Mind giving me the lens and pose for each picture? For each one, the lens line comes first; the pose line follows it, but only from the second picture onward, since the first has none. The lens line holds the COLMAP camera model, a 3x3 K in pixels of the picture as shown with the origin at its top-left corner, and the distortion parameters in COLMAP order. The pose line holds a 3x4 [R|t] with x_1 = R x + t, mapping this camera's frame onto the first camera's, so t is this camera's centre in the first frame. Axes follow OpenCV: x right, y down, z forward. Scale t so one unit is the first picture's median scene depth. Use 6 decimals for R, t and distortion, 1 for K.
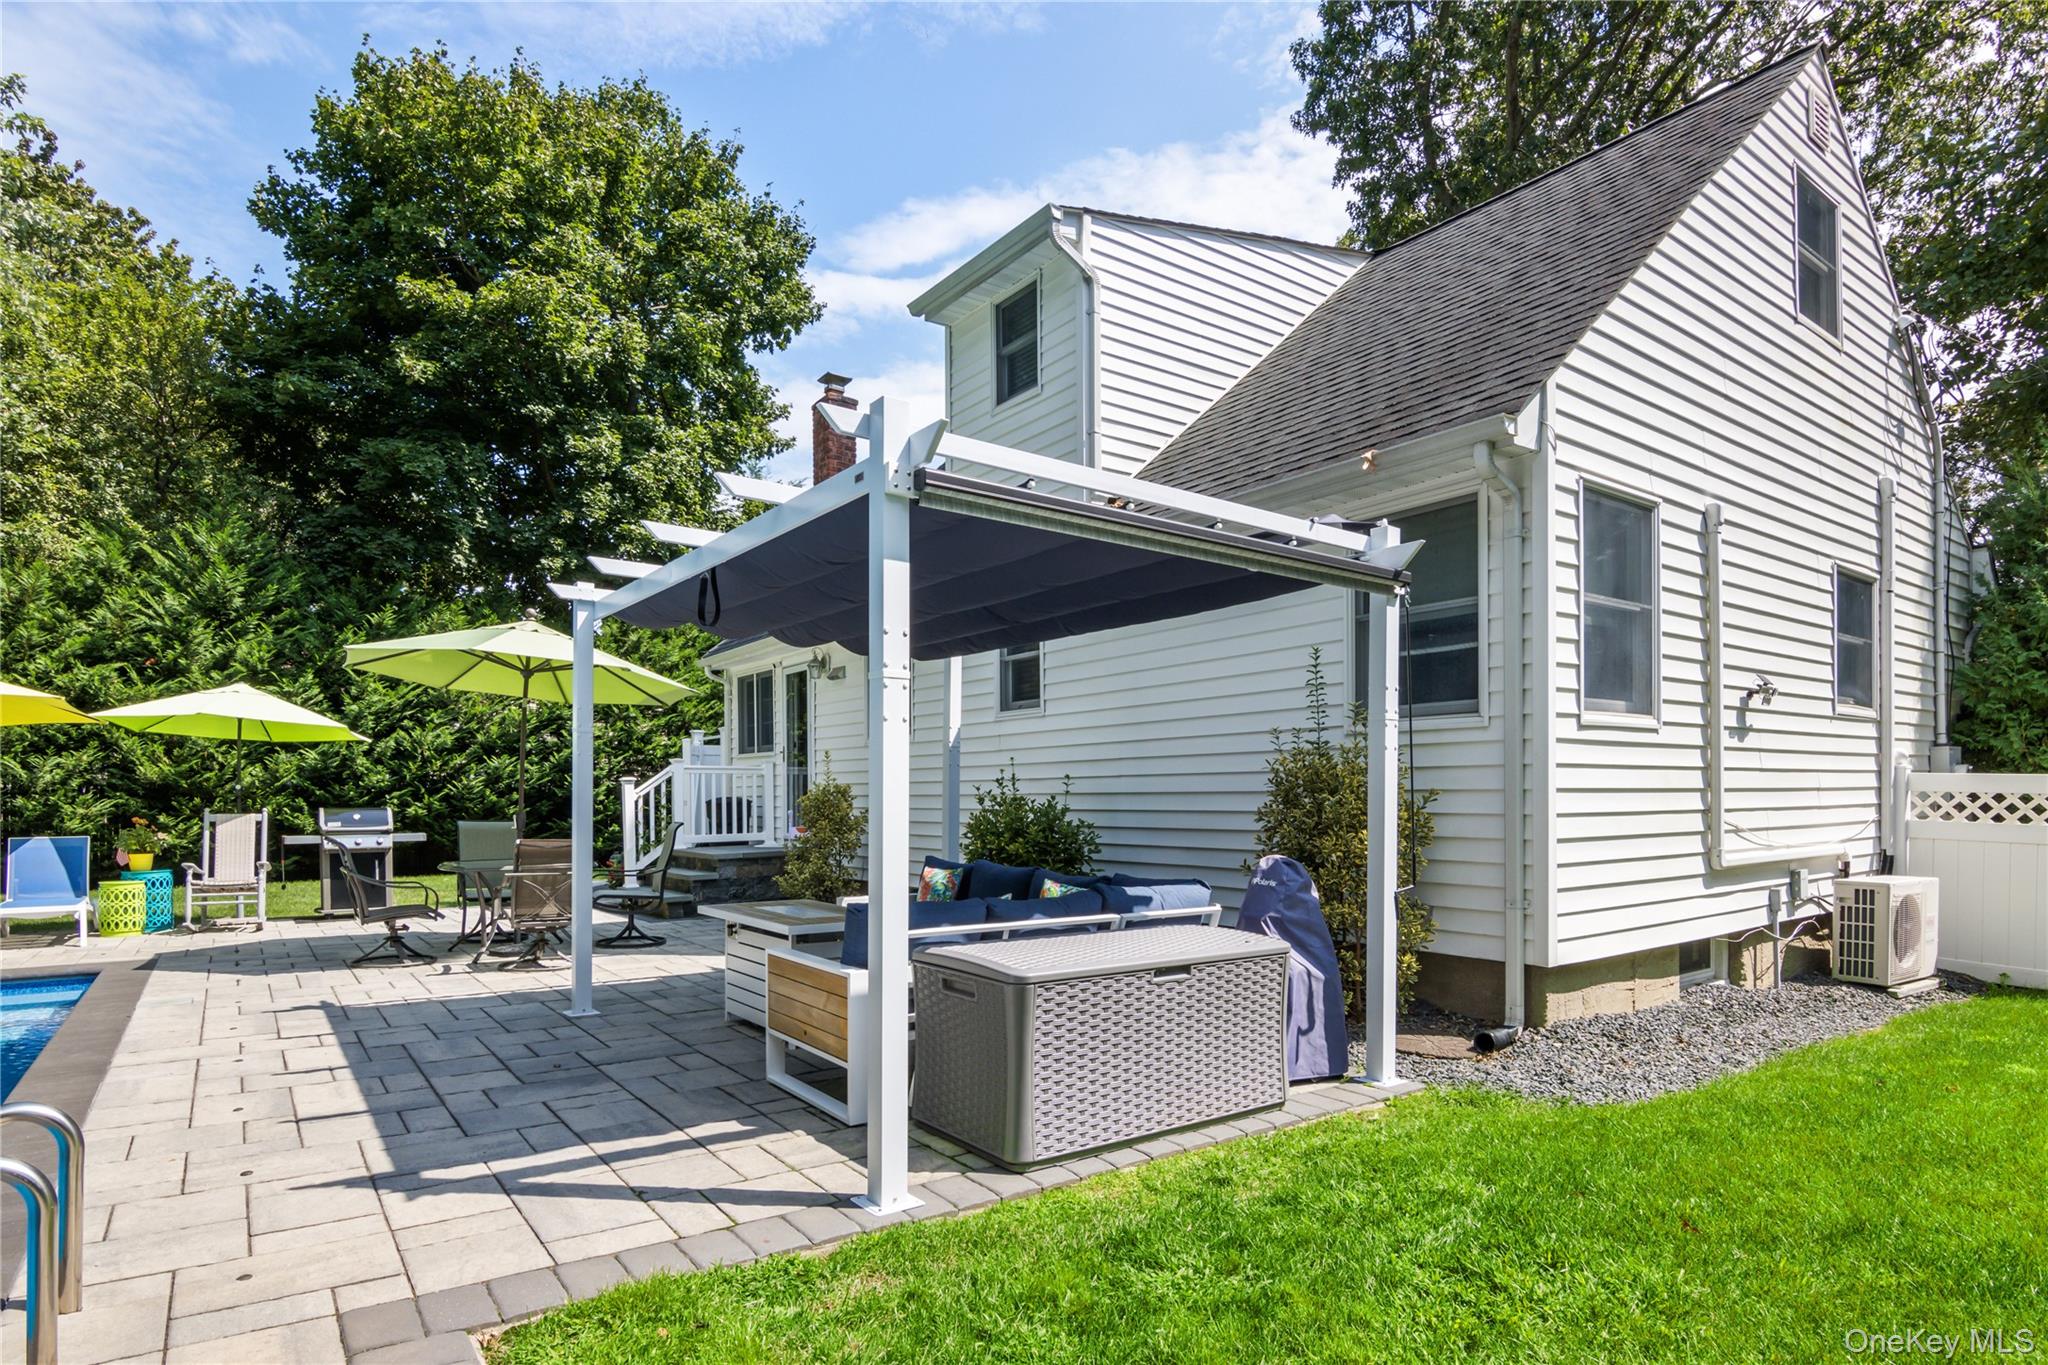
lens RADIAL K [[1052.6, 0, 995.2], [0, 1052.6, 819.0], [0, 0, 1]] dist [-0.002437, -0.012837]
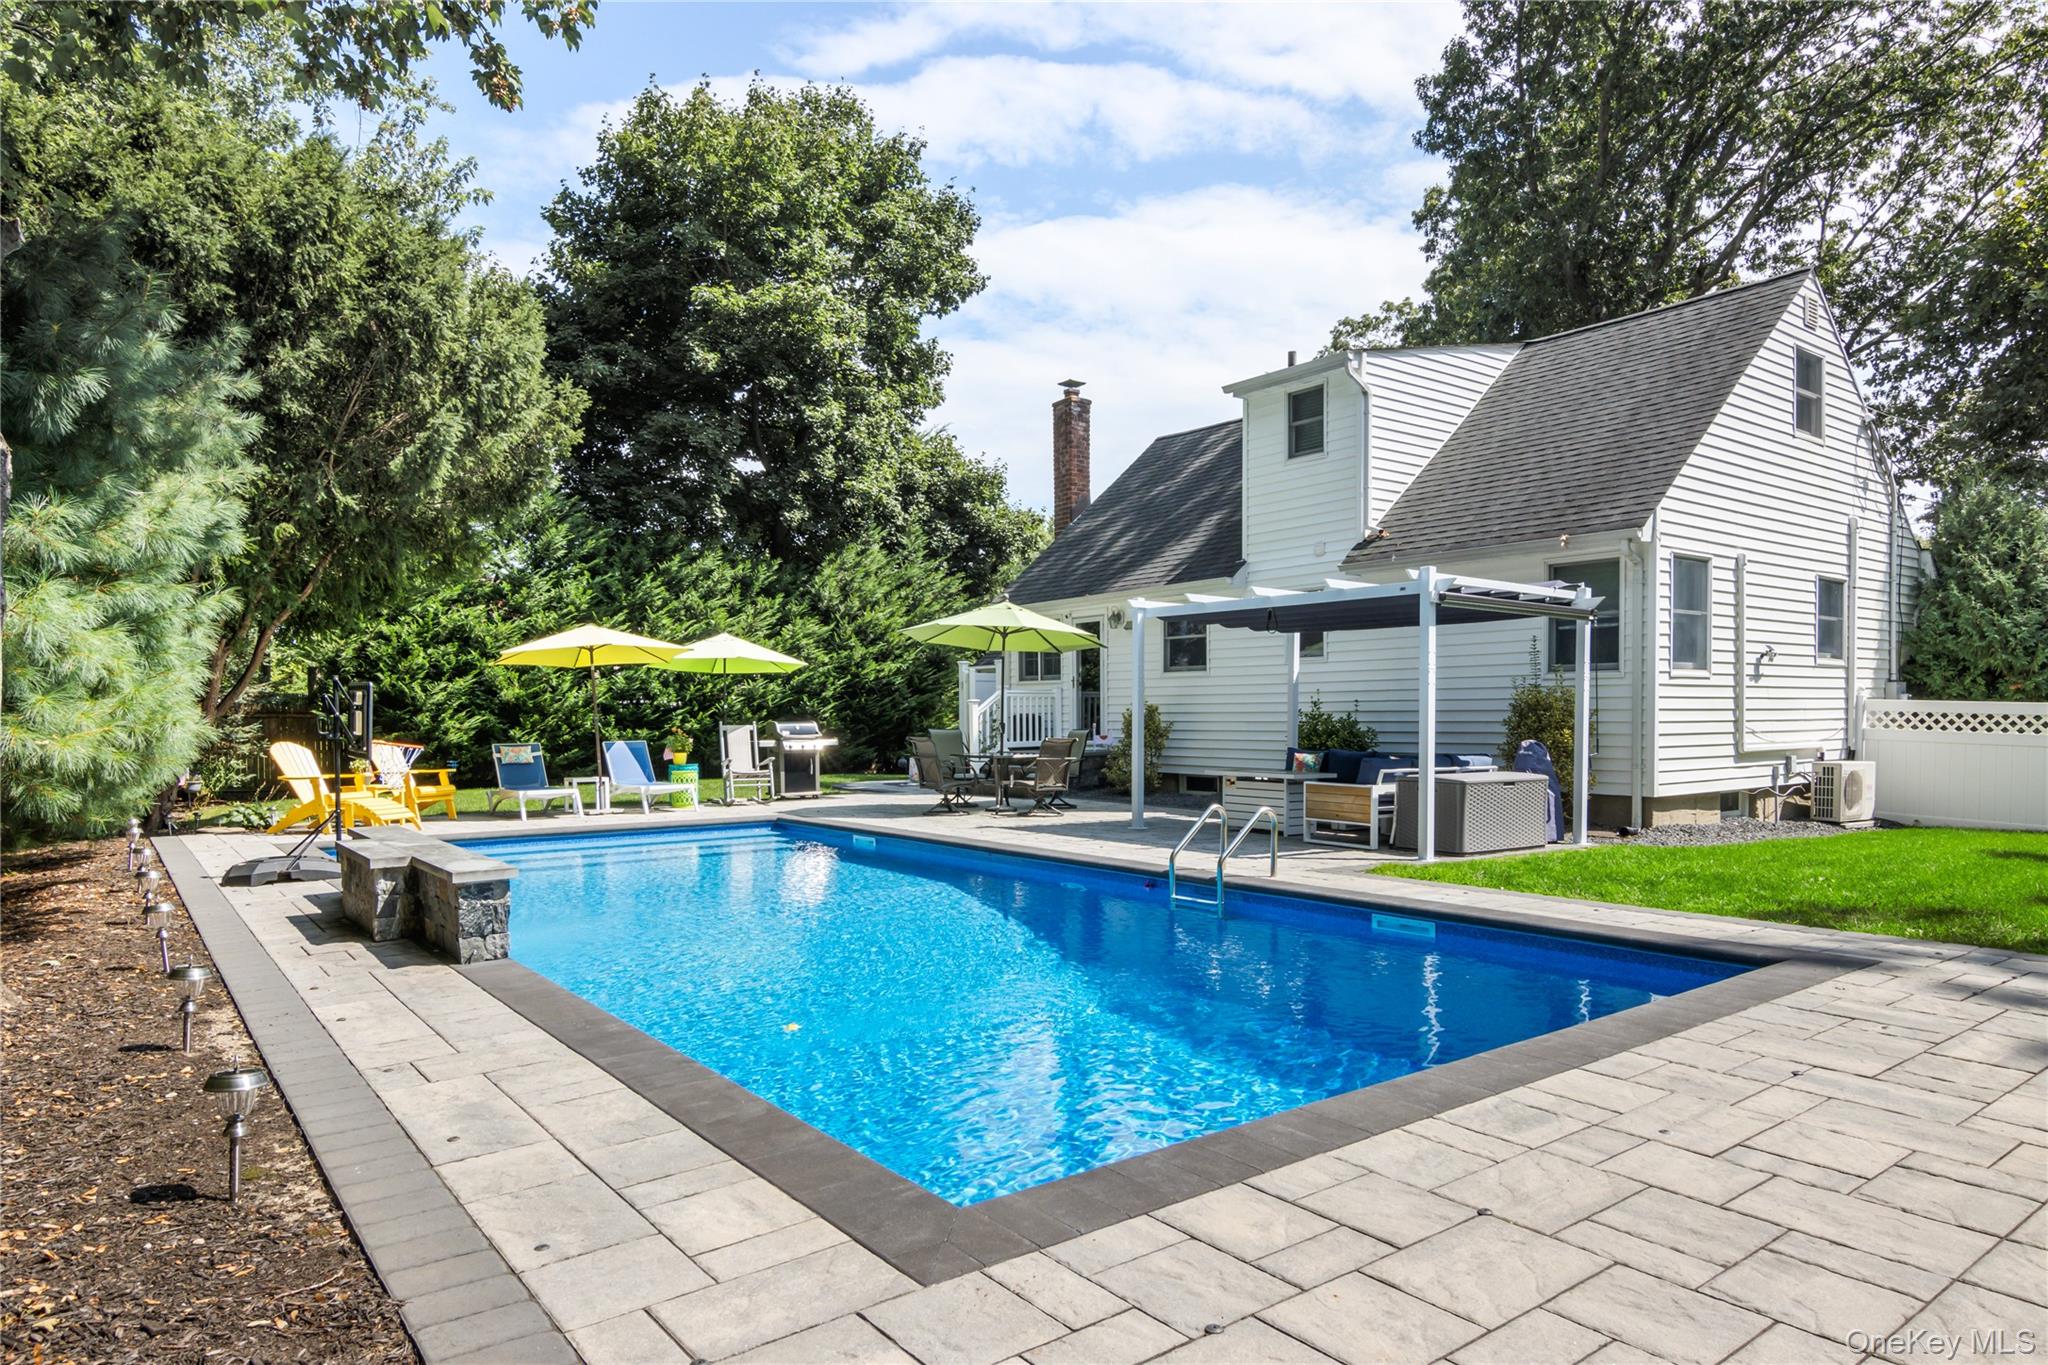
lens RADIAL K [[1229.8, 0, 978.4], [0, 1229.8, 761.0], [0, 0, 1]] dist [-0.001983, -0.011177]
pose [[0.999818, -0.000198, 0.019084, -0.531861], [-0.000100, 0.999878, 0.015600, 0.022258], [-0.019084, -0.015599, 0.999696, -0.867587]]
